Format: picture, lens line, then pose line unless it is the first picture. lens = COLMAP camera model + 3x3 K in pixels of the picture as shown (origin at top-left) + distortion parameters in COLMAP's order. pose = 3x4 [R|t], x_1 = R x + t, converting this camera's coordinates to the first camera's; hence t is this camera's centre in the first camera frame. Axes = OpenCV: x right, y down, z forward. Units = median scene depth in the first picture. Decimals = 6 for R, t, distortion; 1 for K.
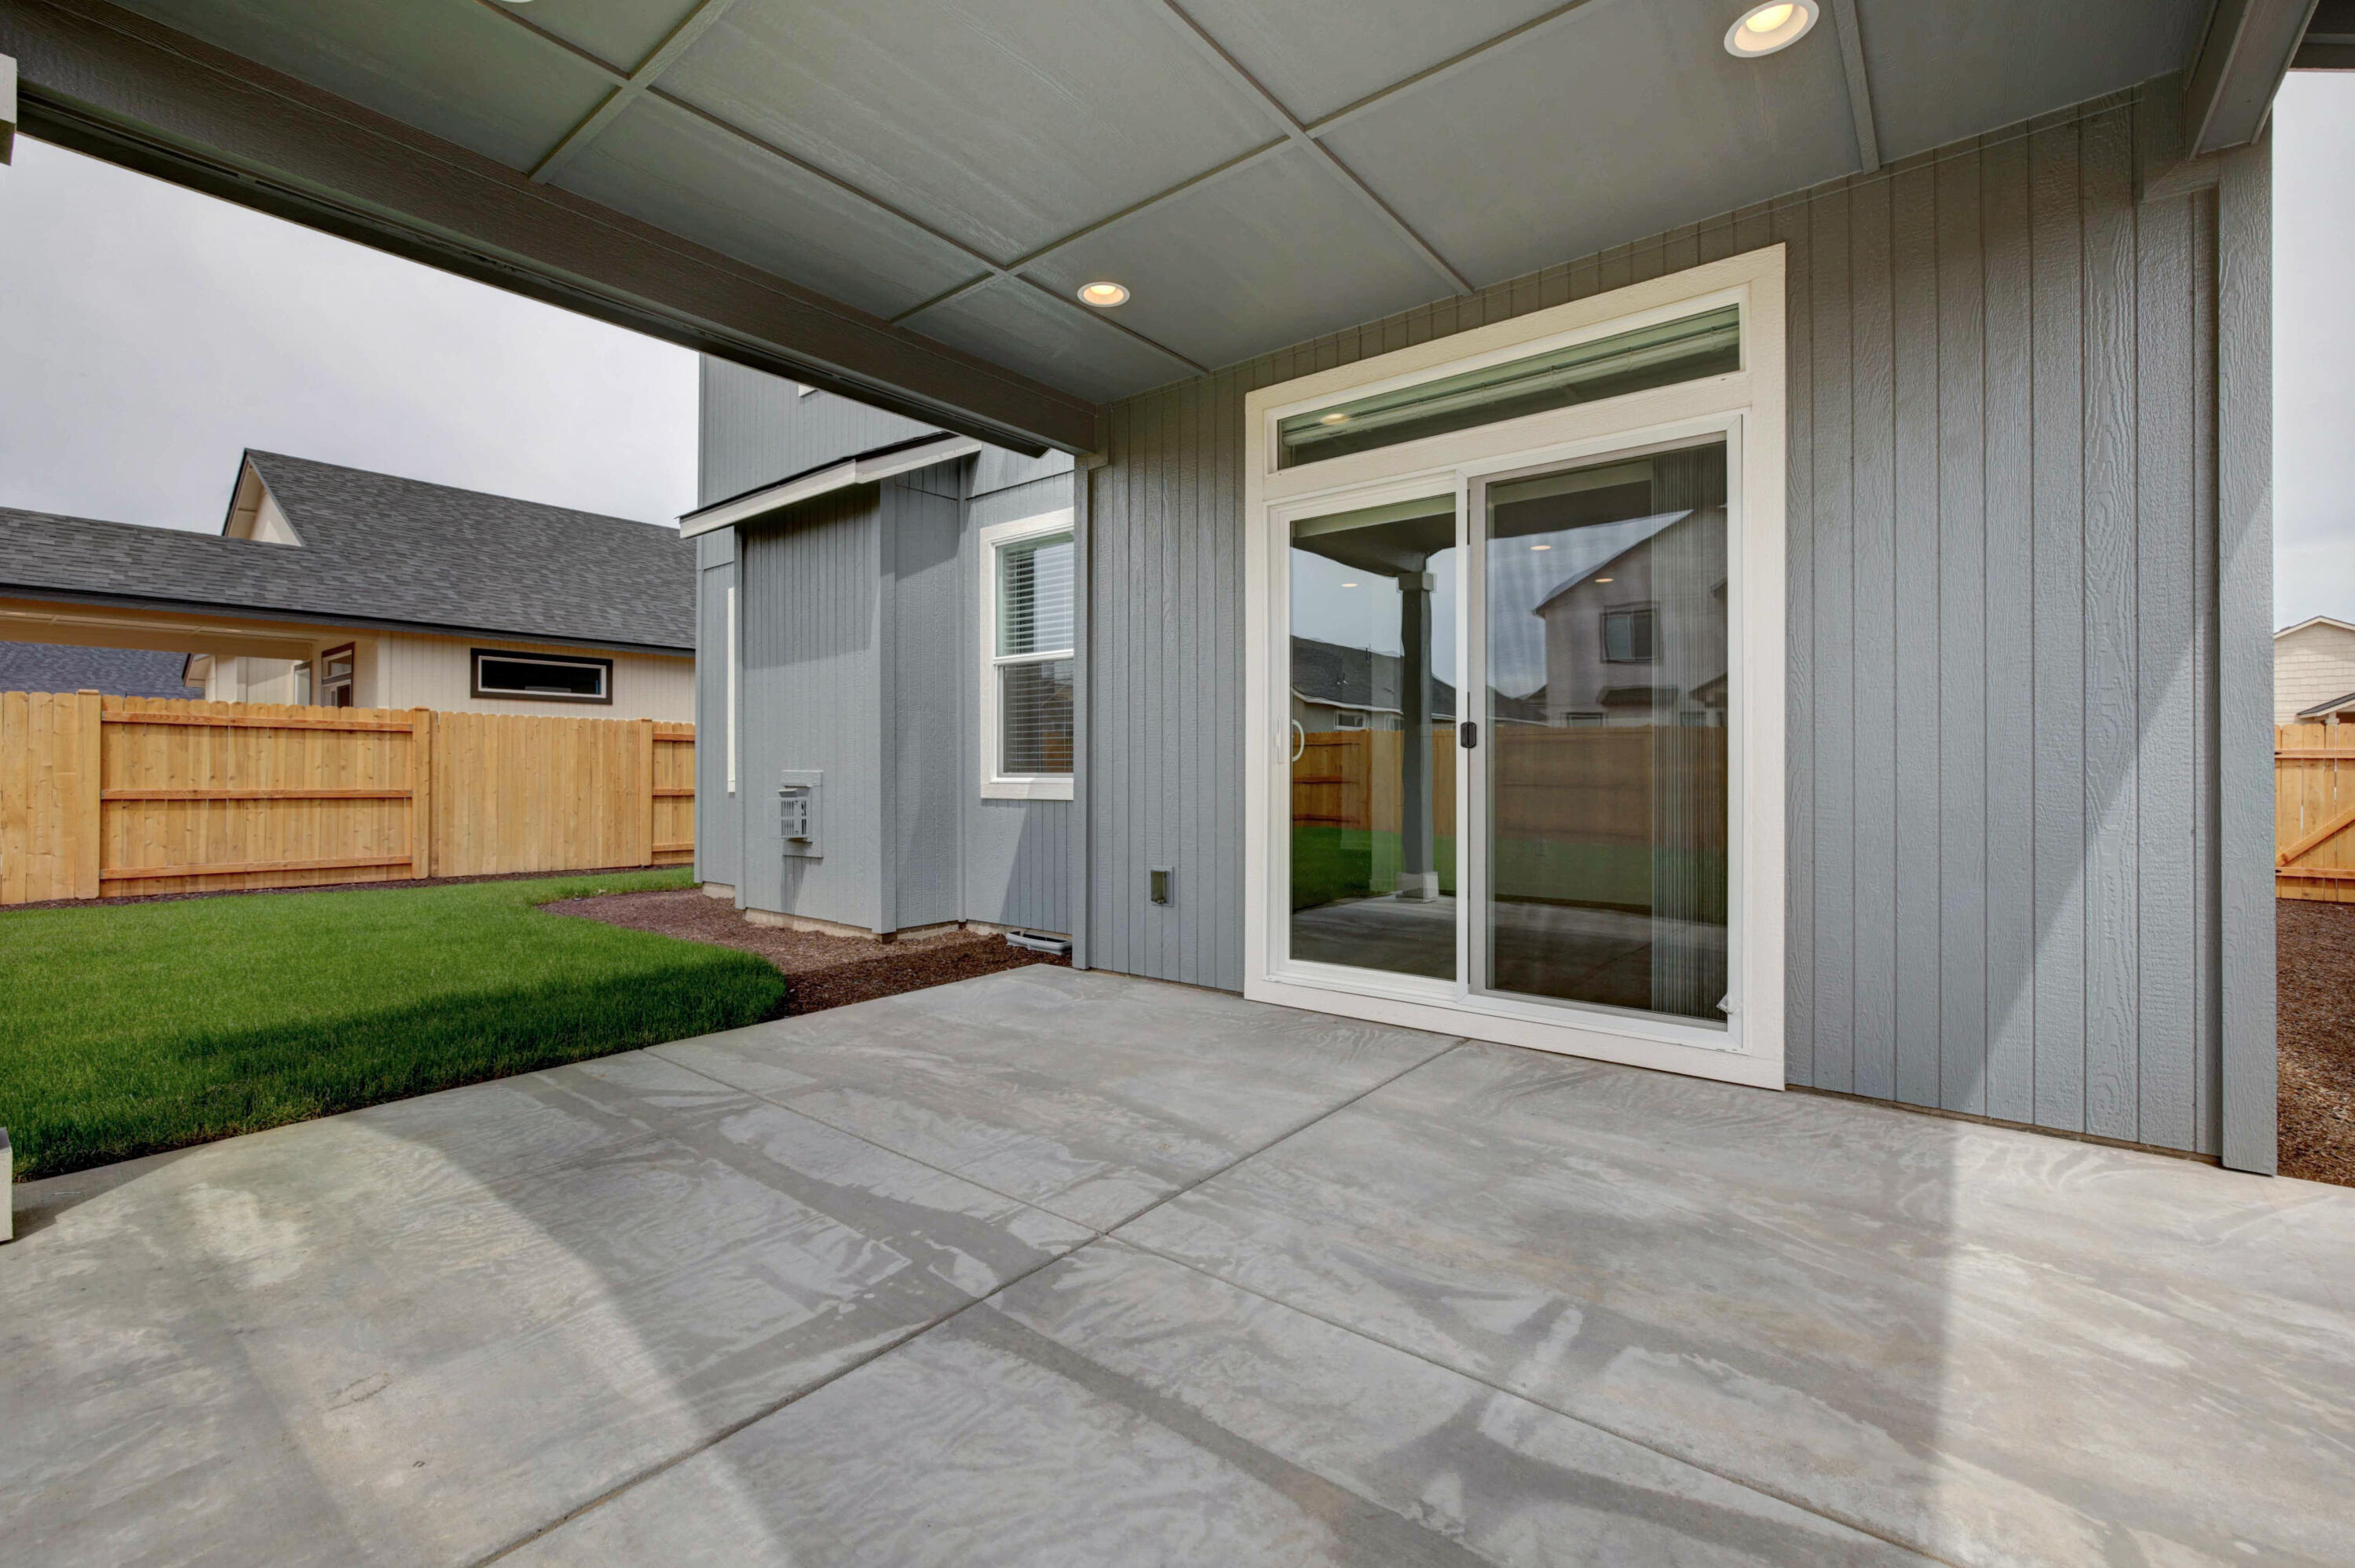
lens RADIAL K [[1004.3, 0, 1171.7], [0, 1004.3, 779.0], [0, 0, 1]] dist [-0.008991, 0.000180]
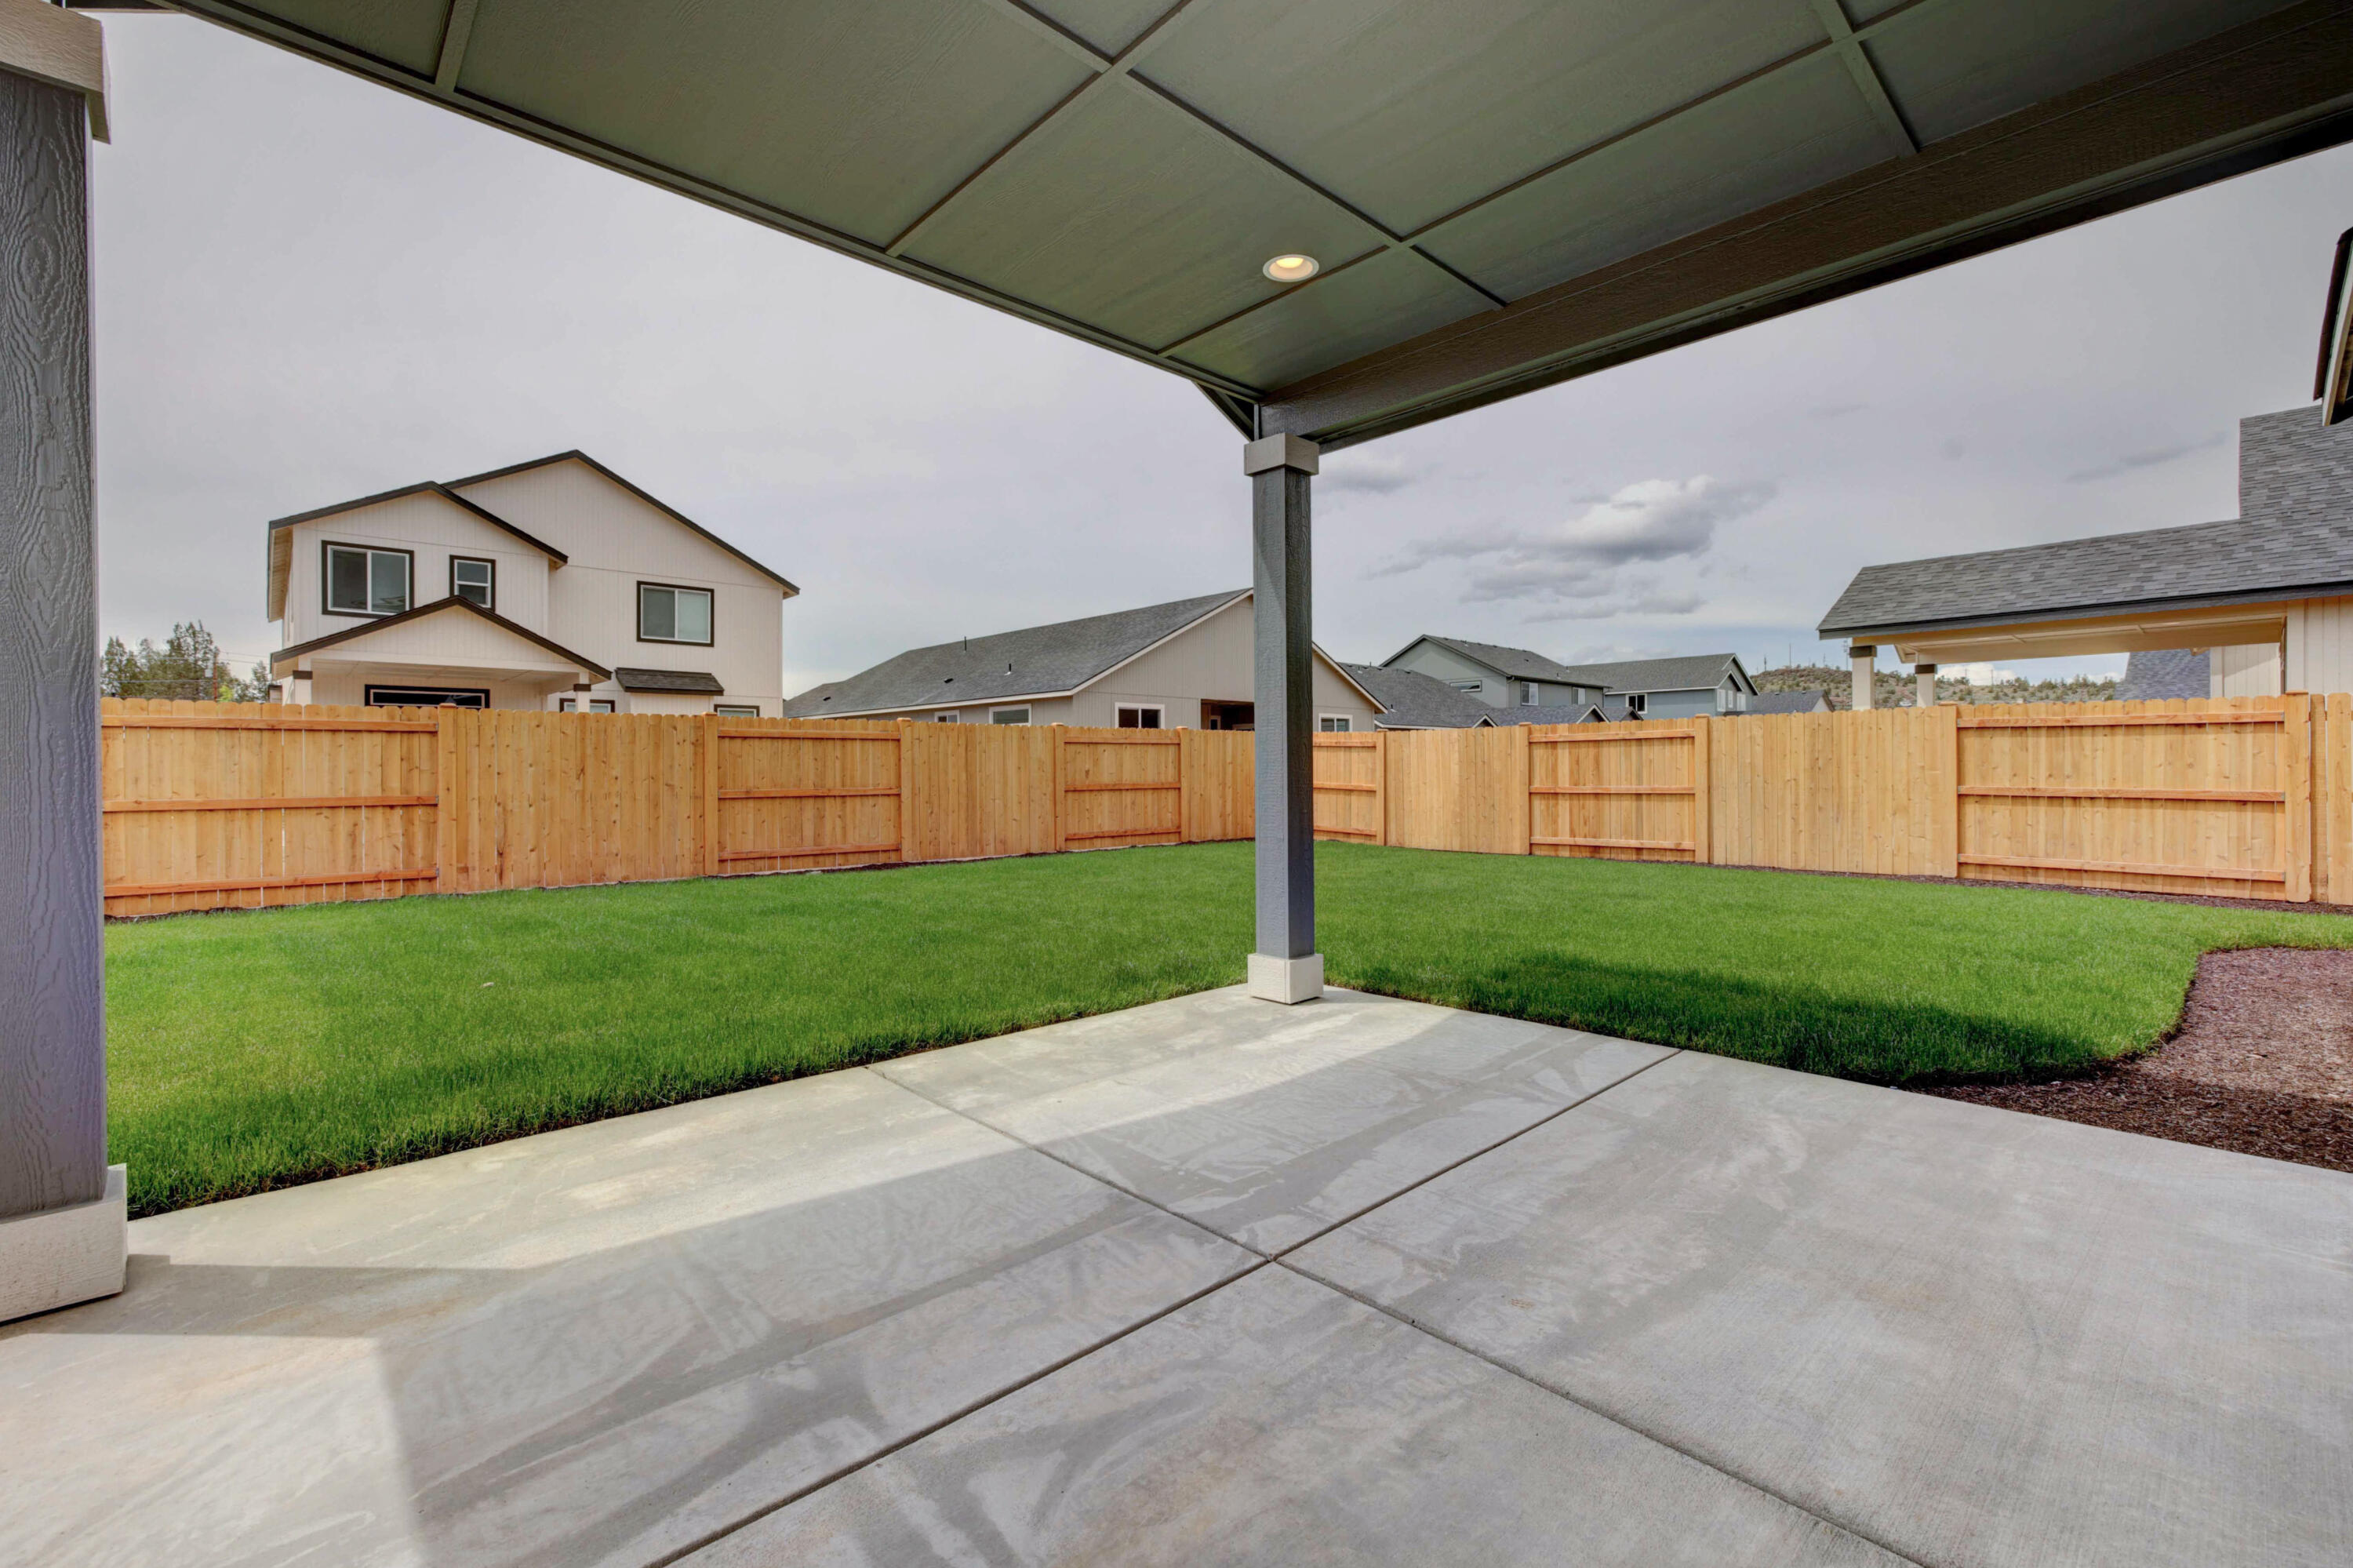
lens RADIAL K [[1003.6, 0, 1170.8], [0, 1003.6, 779.1], [0, 0, 1]] dist [-0.008991, 0.000180]
pose [[-0.150067, 0.009219, -0.988633, 0.586704], [-0.004030, 0.999943, 0.009936, -0.014157], [0.988668, 0.005476, -0.150022, 0.678844]]
